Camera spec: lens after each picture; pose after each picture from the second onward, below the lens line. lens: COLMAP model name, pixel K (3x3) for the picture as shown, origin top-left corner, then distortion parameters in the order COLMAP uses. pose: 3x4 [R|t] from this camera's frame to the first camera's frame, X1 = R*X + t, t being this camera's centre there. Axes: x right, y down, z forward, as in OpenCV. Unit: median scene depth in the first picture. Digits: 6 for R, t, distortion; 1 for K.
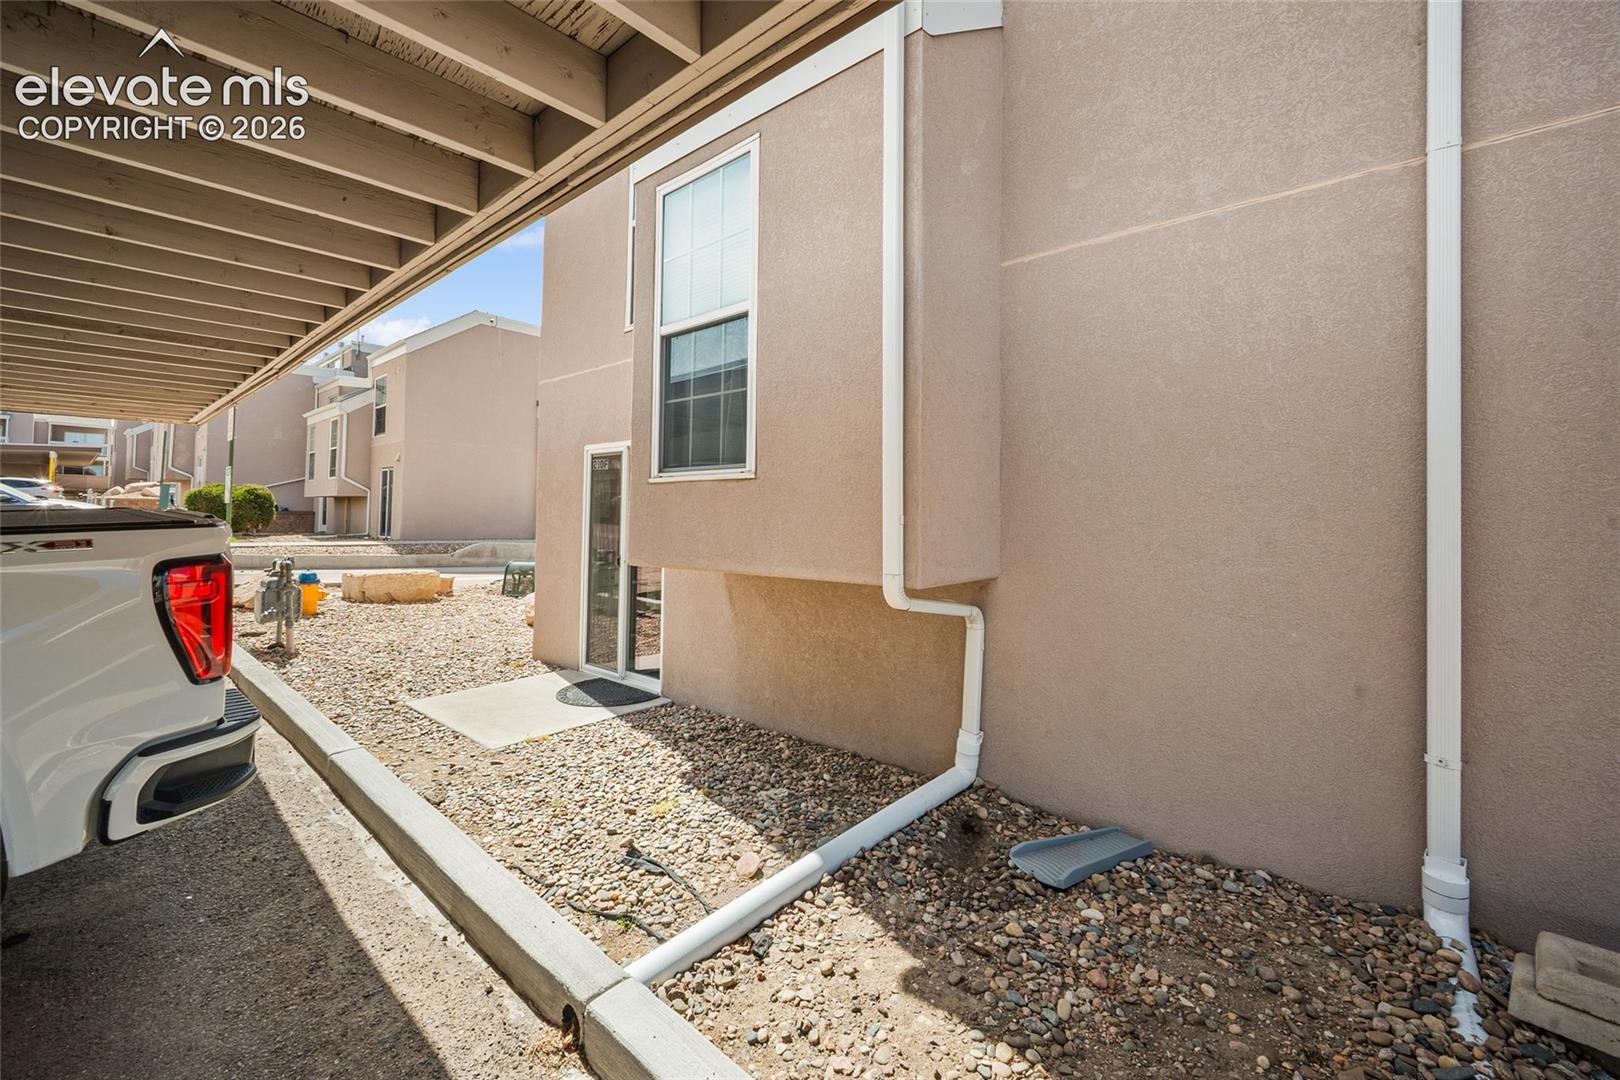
lens RADIAL K [[664.7, 0, 809.9], [0, 664.7, 490.9], [0, 0, 1]] dist [-0.000350, -0.000091]
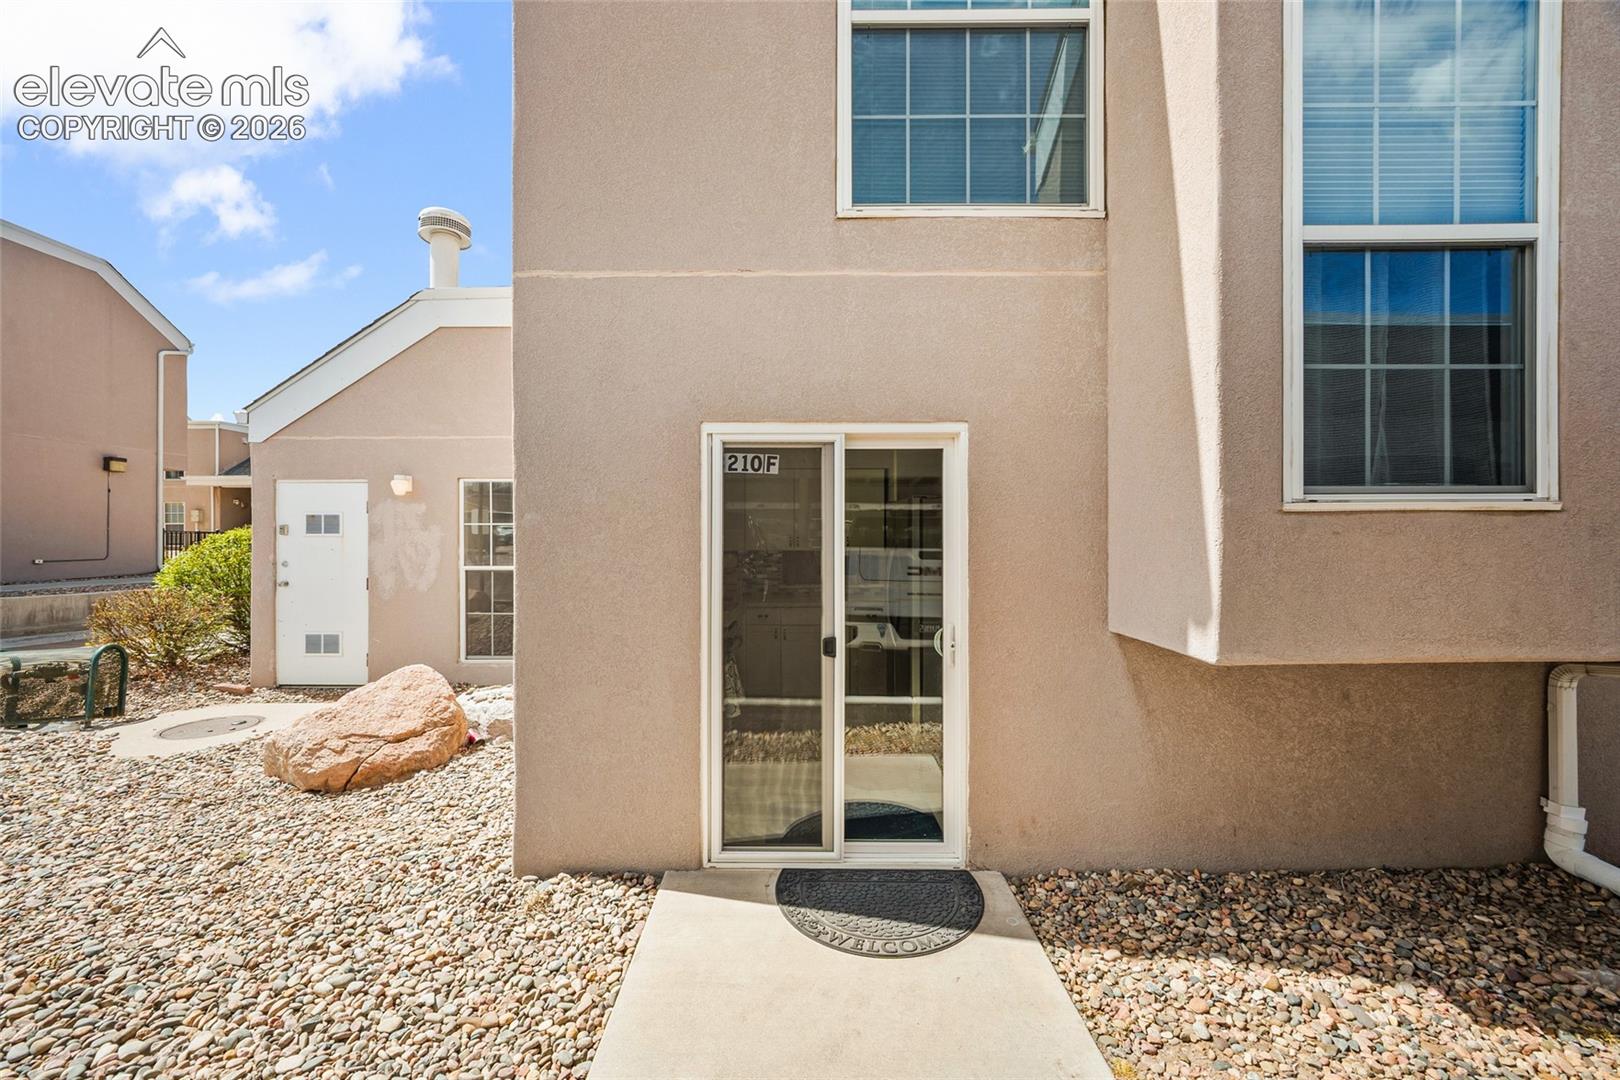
lens RADIAL K [[633.4, 0, 802.6], [0, 633.4, 538.8], [0, 0, 1]] dist [-0.000900, -0.000256]
pose [[0.755107, -0.015650, 0.655415, -0.908826], [-0.016765, 0.998927, 0.043168, -0.005719], [-0.655388, -0.043584, 0.754034, 0.899200]]
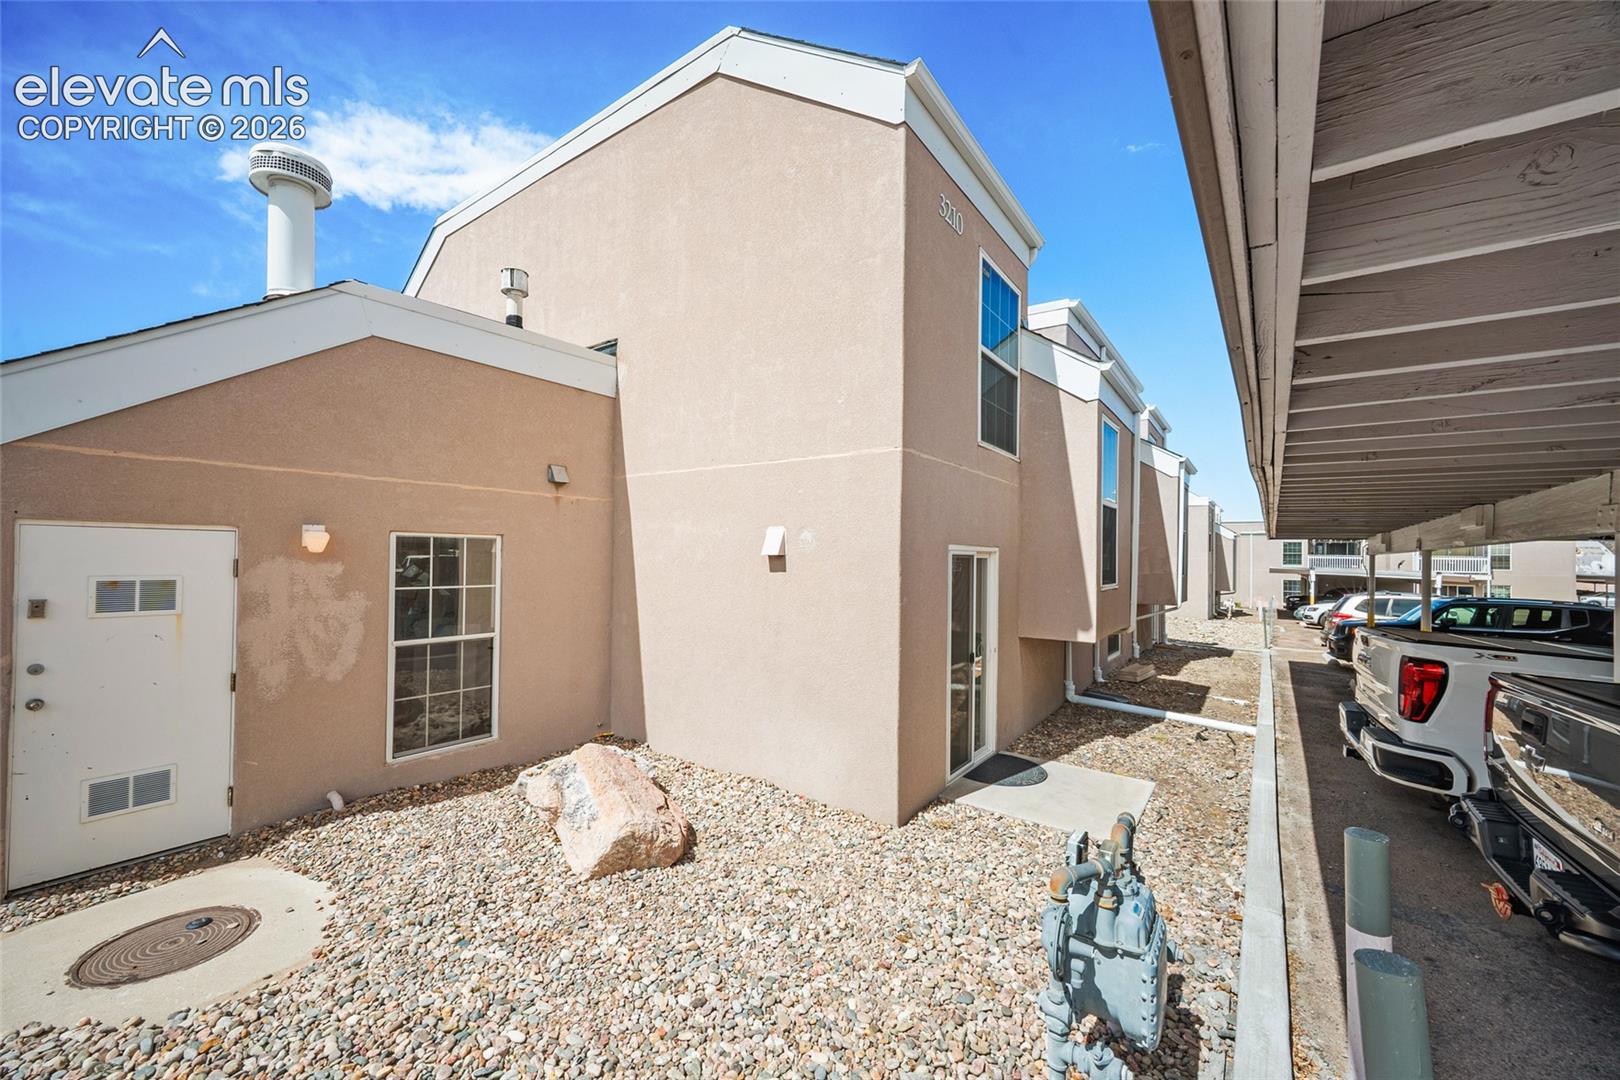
lens RADIAL K [[623.2, 0, 798.7], [0, 623.2, 553.2], [0, 0, 1]] dist [-0.001680, -0.000097]
pose [[-0.079034, -0.001385, 0.996871, -1.731526], [-0.049841, 0.998754, -0.002564, -0.062296], [-0.995625, -0.049888, -0.079005, 1.858516]]
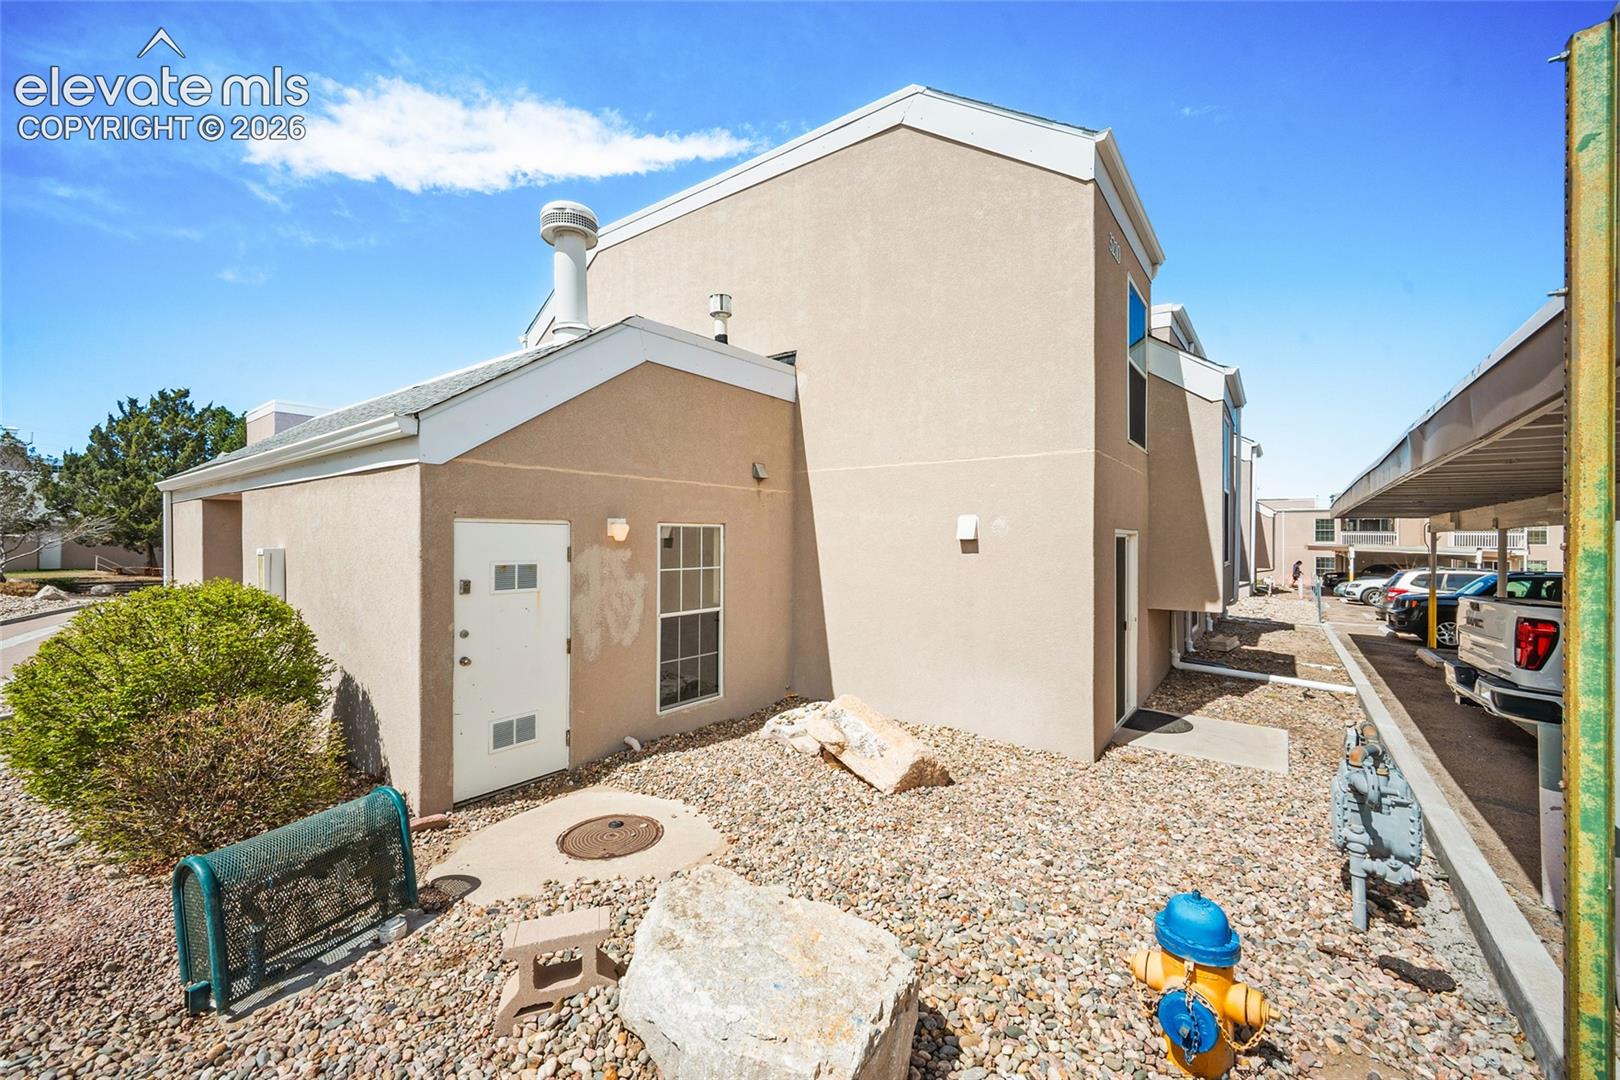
lens RADIAL K [[633.4, 0, 802.6], [0, 633.4, 538.8], [0, 0, 1]] dist [-0.000900, -0.000256]
pose [[-0.070631, -0.007489, 0.997474, -1.944823], [-0.040361, 0.999174, 0.004643, -0.051627], [-0.996686, -0.039931, -0.070875, 2.287277]]
